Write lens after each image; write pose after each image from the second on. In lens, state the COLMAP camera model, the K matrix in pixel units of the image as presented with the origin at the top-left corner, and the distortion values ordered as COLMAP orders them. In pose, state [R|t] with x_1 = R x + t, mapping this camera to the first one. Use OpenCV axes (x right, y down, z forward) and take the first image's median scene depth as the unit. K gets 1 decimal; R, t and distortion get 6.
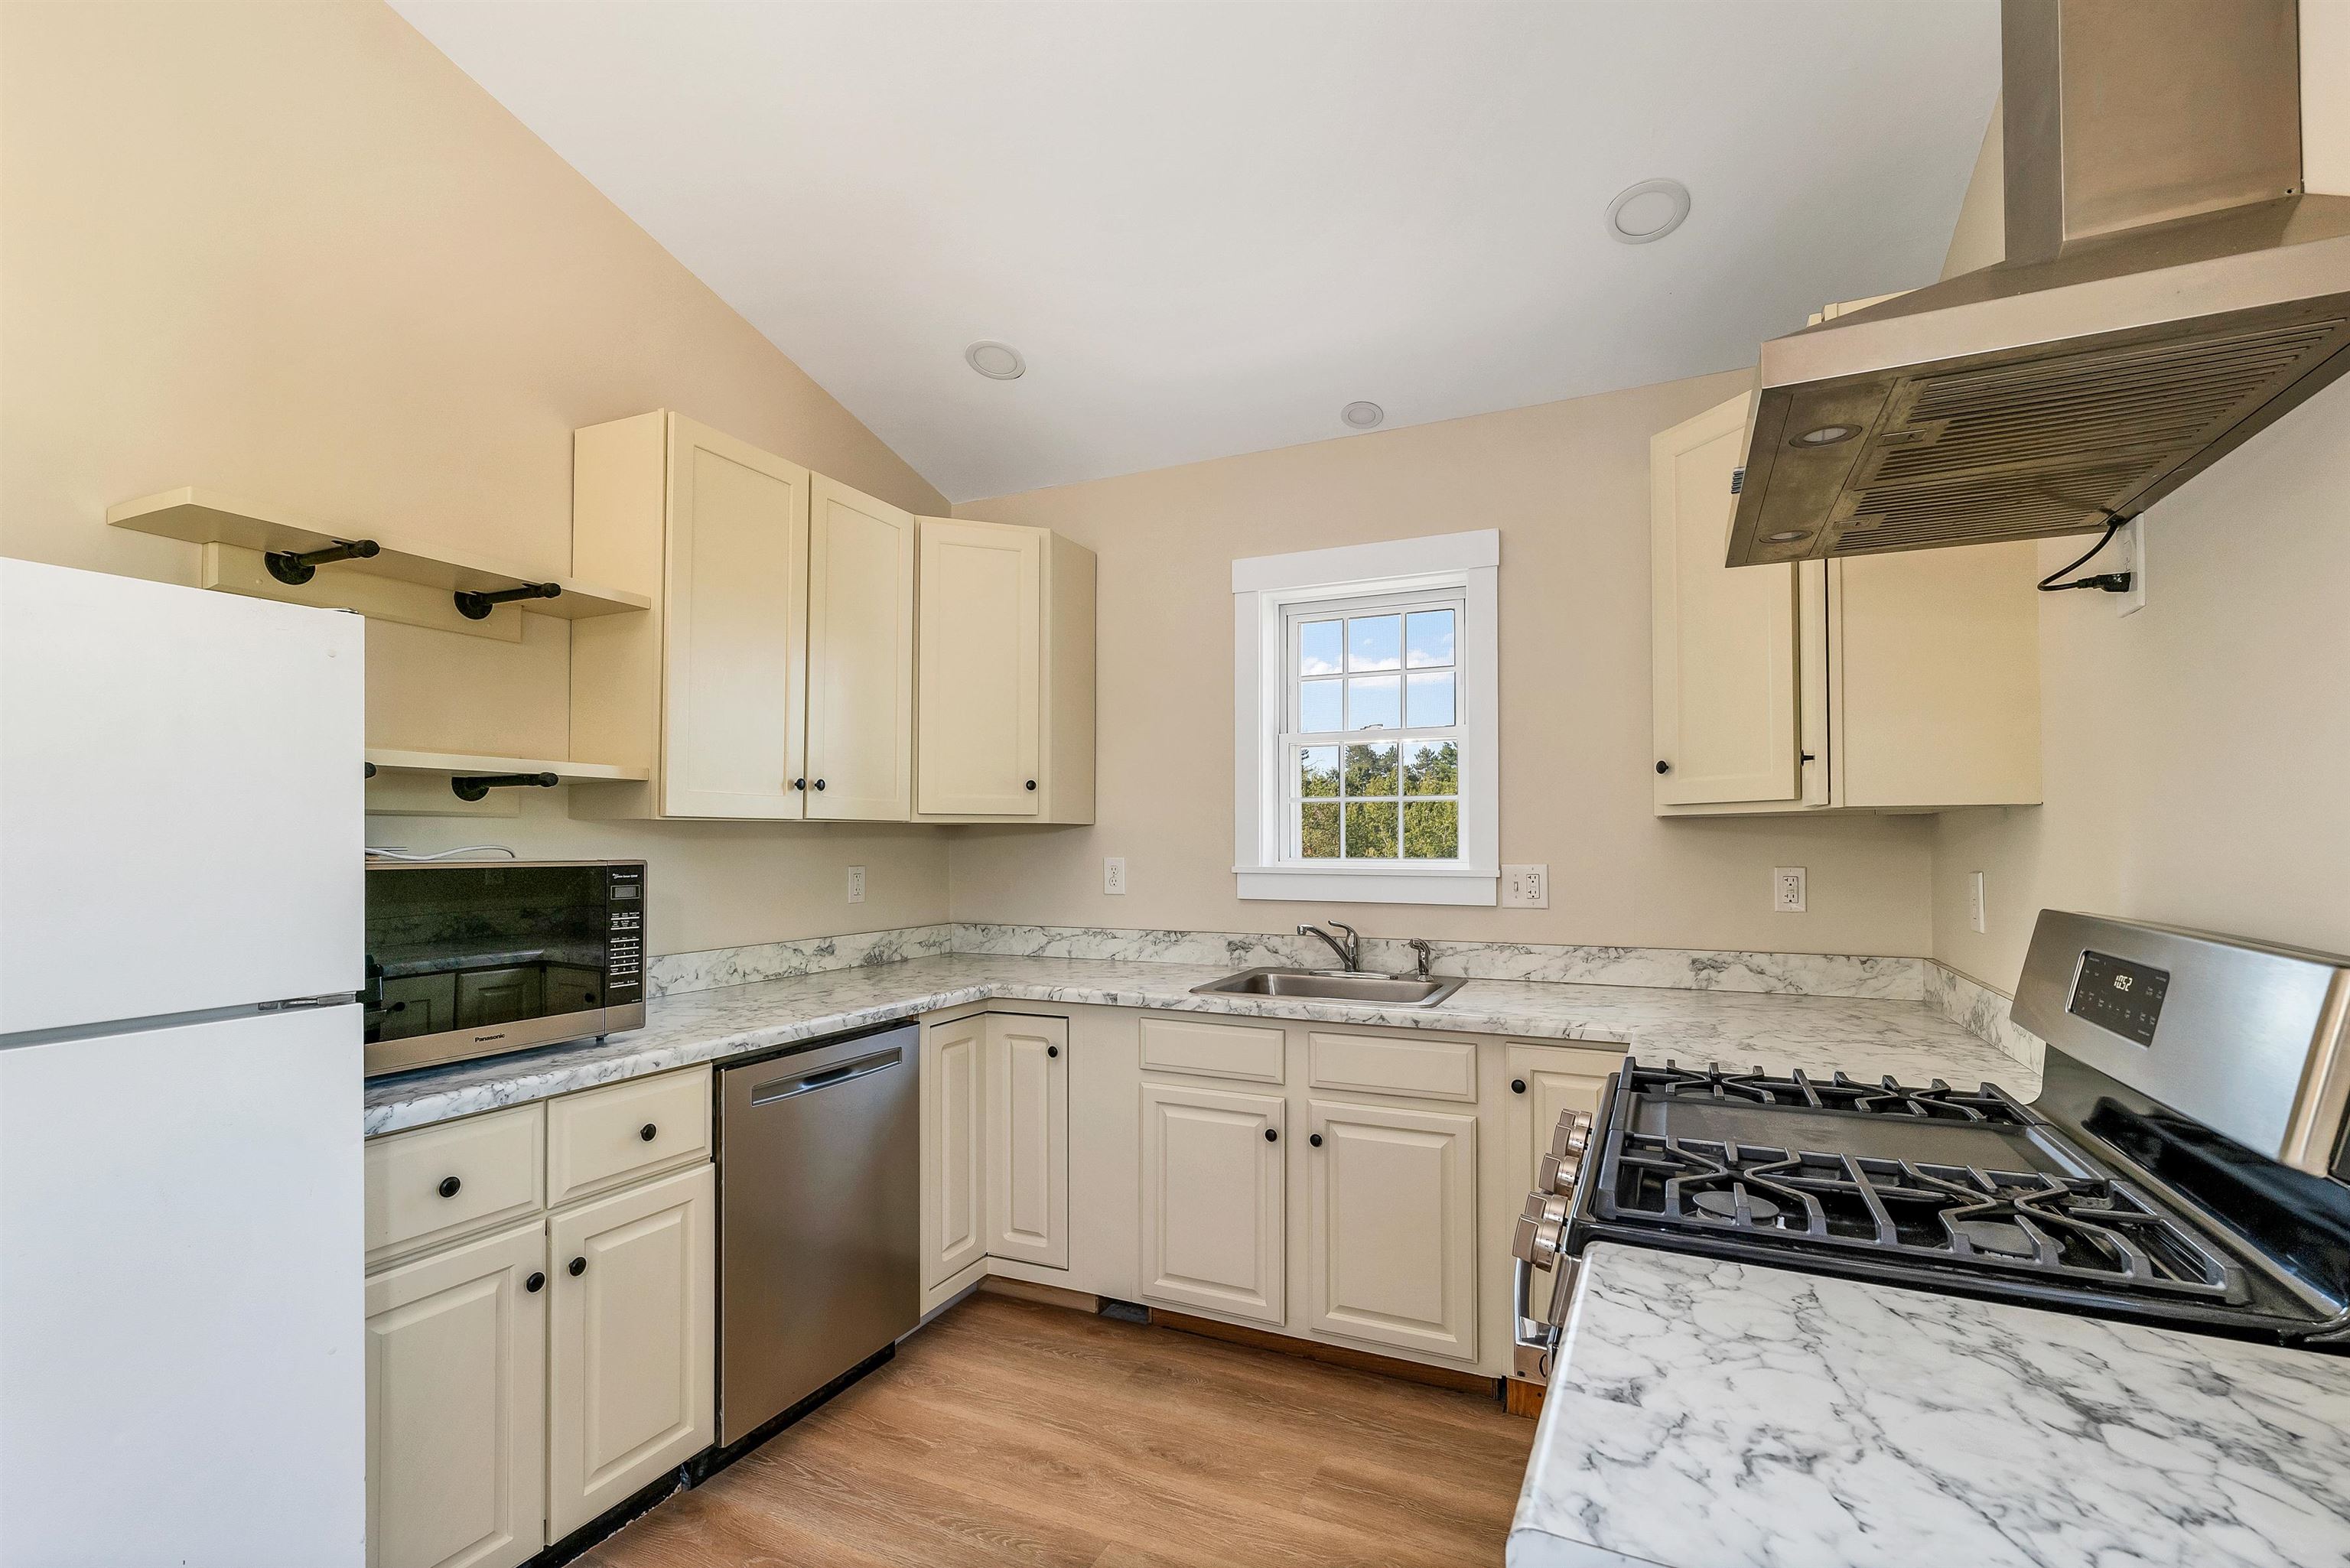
lens RADIAL K [[1046.4, 0, 1174.7], [0, 1046.4, 818.2], [0, 0, 1]] dist [-0.004972, -0.000223]
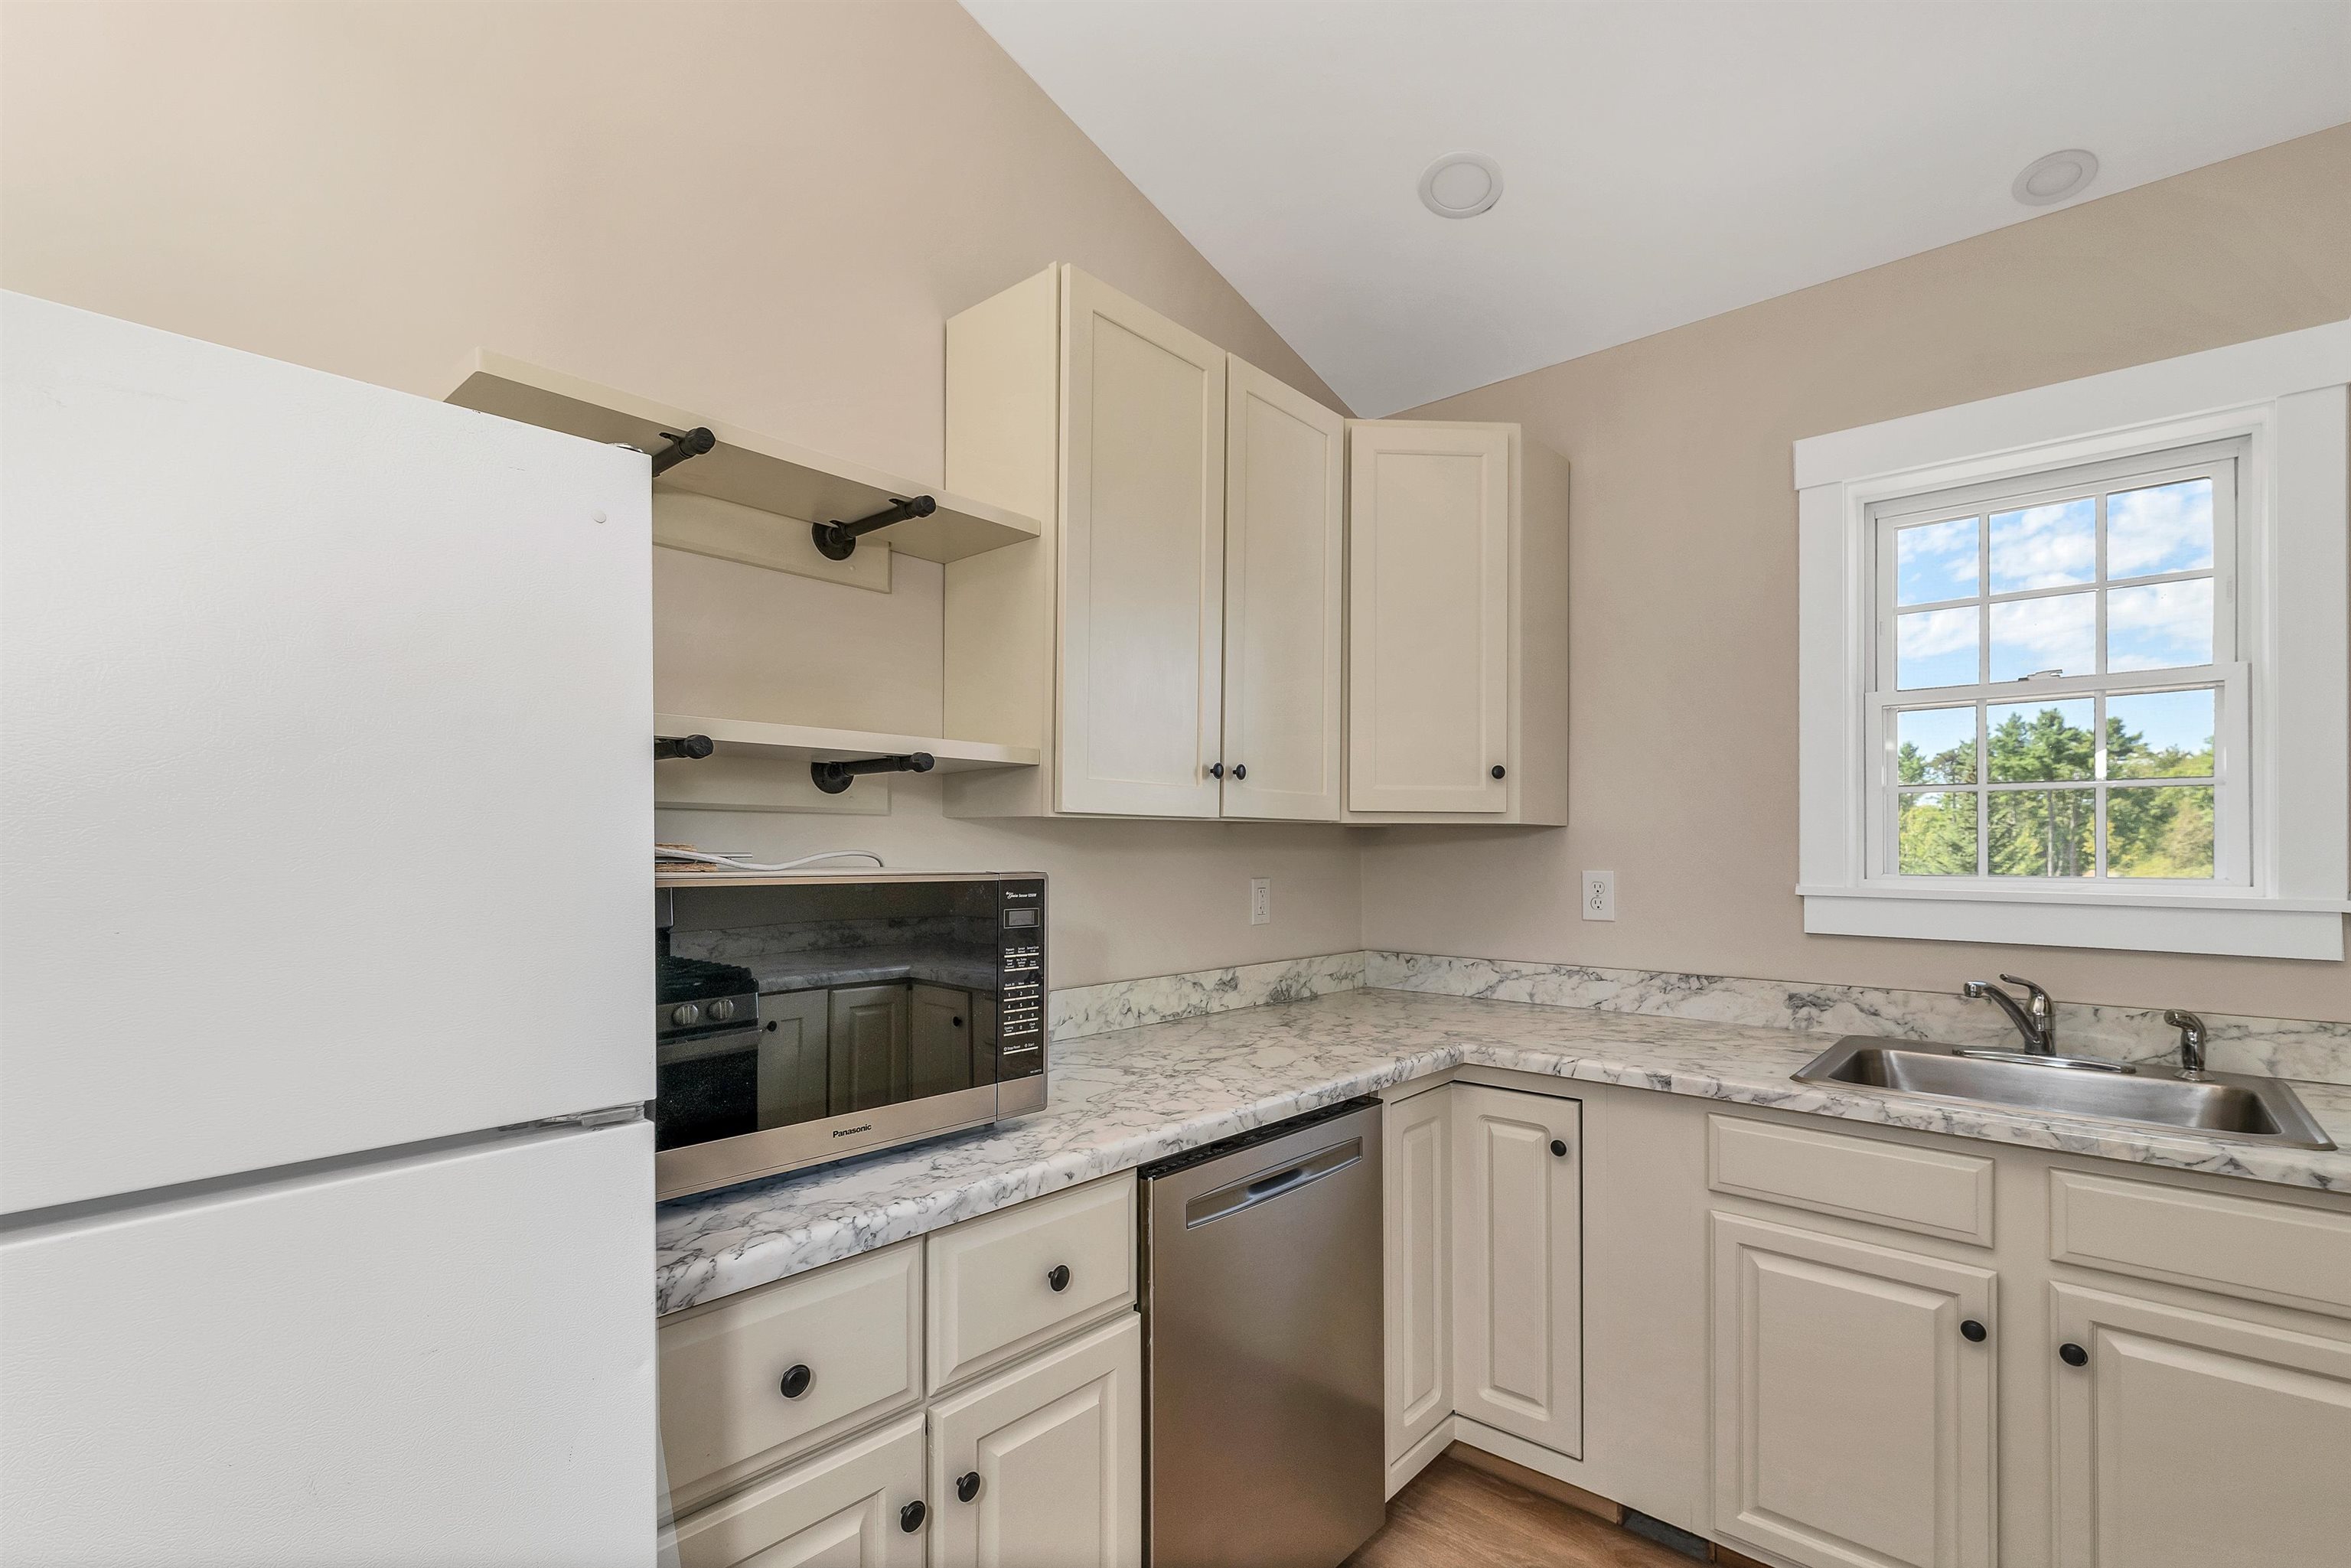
lens RADIAL K [[1046.7, 0, 1172.9], [0, 1046.7, 837.8], [0, 0, 1]] dist [-0.000876, -0.000570]
pose [[0.956835, 0.001242, -0.290630, -0.172887], [0.002254, 0.999929, 0.011692, 0.006859], [0.290624, -0.011842, 0.956764, 0.275528]]
